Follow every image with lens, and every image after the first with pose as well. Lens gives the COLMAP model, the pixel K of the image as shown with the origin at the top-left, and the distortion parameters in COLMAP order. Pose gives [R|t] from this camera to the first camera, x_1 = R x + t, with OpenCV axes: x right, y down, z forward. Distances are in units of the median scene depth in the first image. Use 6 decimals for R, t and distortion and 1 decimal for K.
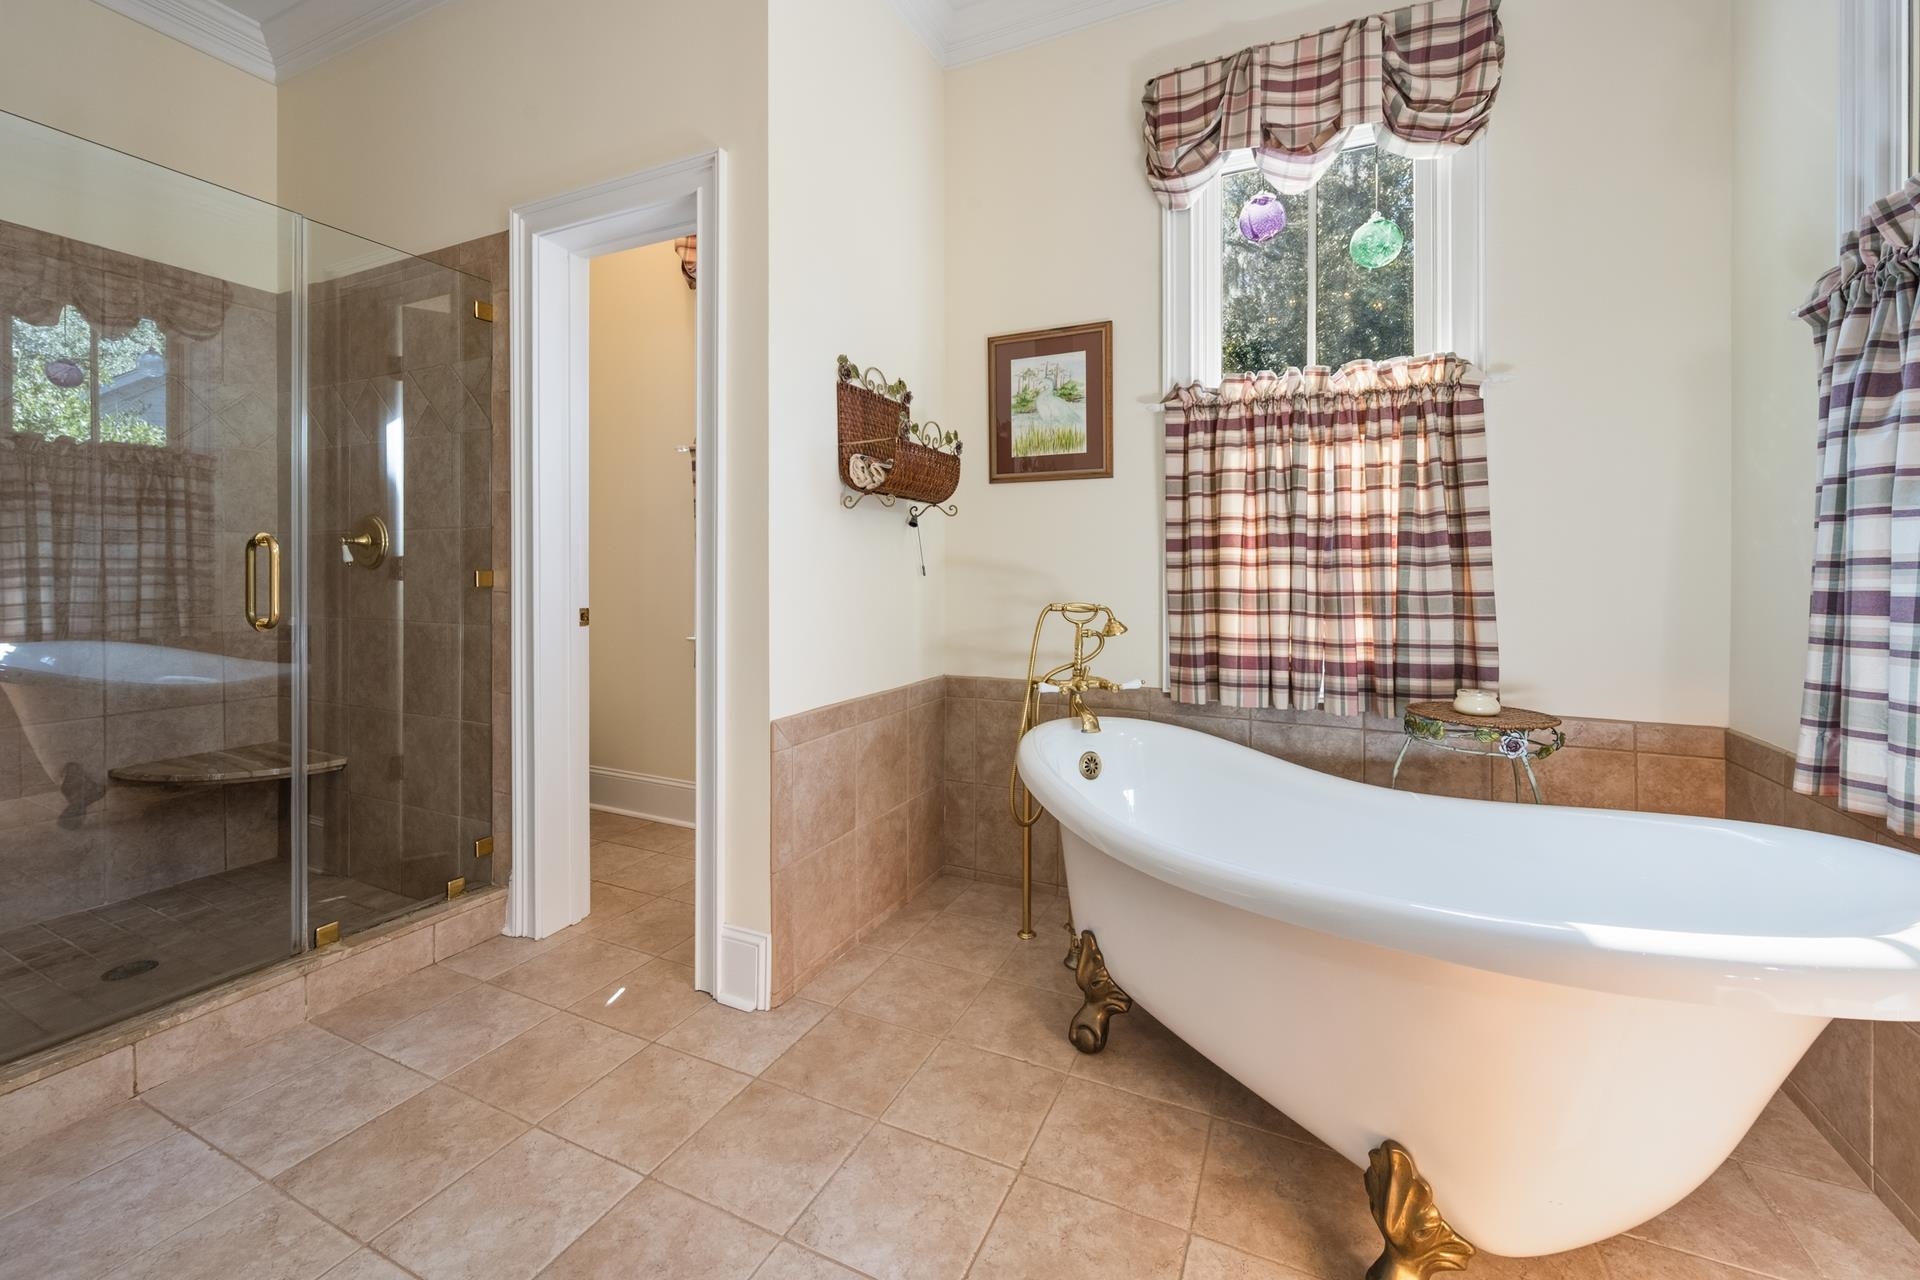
lens RADIAL K [[786.3, 0, 952.3], [0, 786.3, 563.1], [0, 0, 1]] dist [-0.000016, 0.000507]
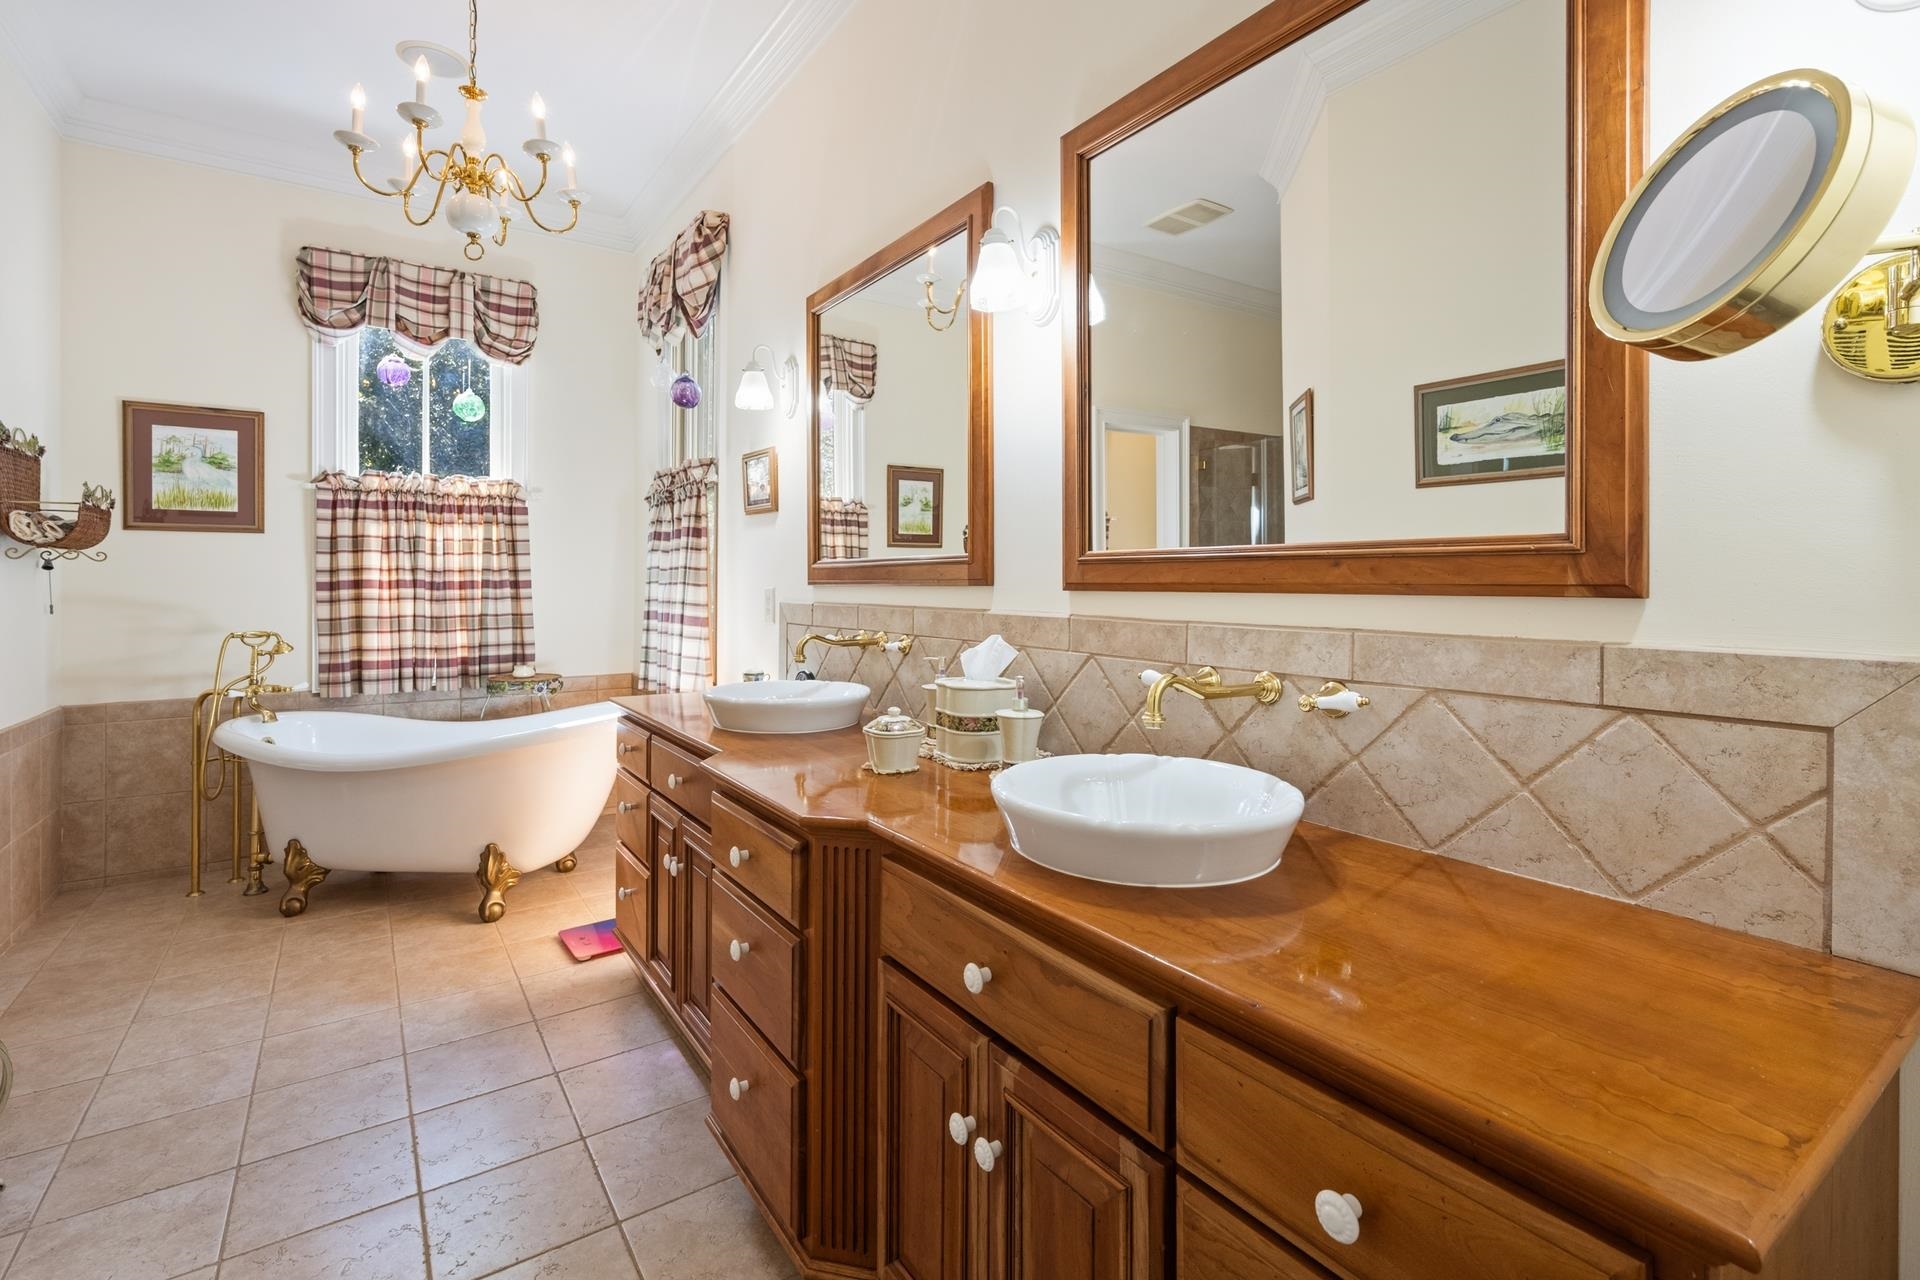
lens RADIAL K [[869.3, 0, 954.9], [0, 869.3, 581.0], [0, 0, 1]] dist [-0.005125, -0.000153]
pose [[0.503421, -0.003499, 0.864034, -0.521382], [-0.006113, 0.999952, 0.007611, -0.054893], [-0.864020, -0.009113, 0.503376, -0.801647]]
